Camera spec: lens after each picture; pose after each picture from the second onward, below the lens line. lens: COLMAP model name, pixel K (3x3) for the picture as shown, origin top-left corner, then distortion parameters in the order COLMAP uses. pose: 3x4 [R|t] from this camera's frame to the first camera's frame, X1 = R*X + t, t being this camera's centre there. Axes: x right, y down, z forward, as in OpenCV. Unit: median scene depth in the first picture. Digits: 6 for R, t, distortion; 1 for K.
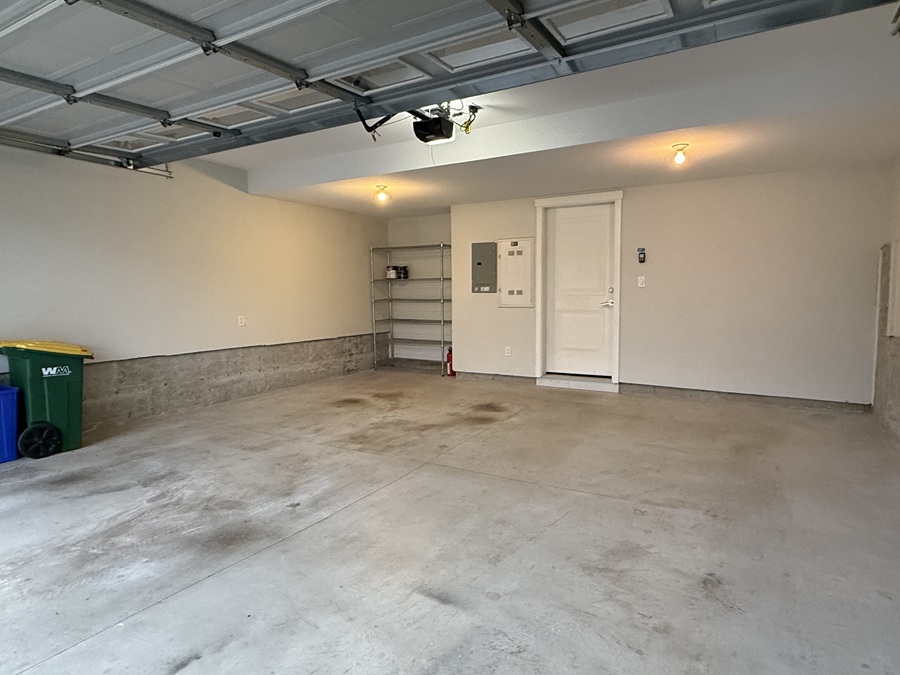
lens RADIAL K [[525.3, 0, 450.5], [0, 525.3, 337.5], [0, 0, 1]] dist [-0.009461, -0.000074]
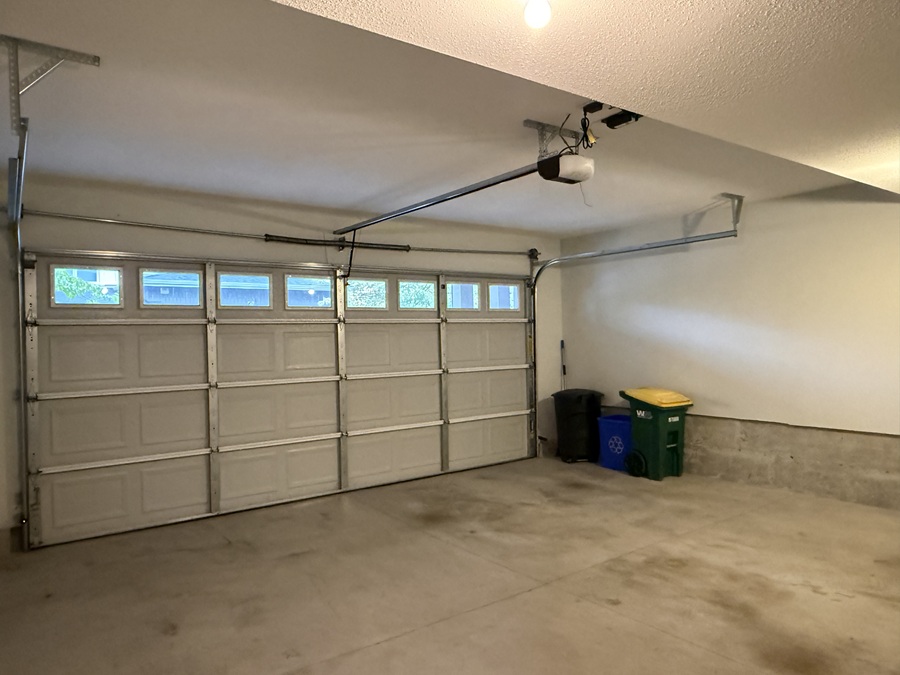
lens RADIAL K [[608.5, 0, 449.3], [0, 608.5, 336.9], [0, 0, 1]] dist [-0.000639, 0.001807]
pose [[-0.395848, 0.017307, -0.918153, 0.759038], [-0.053837, 0.997665, 0.042017, -0.152248], [0.916737, 0.066063, -0.393992, 1.045197]]
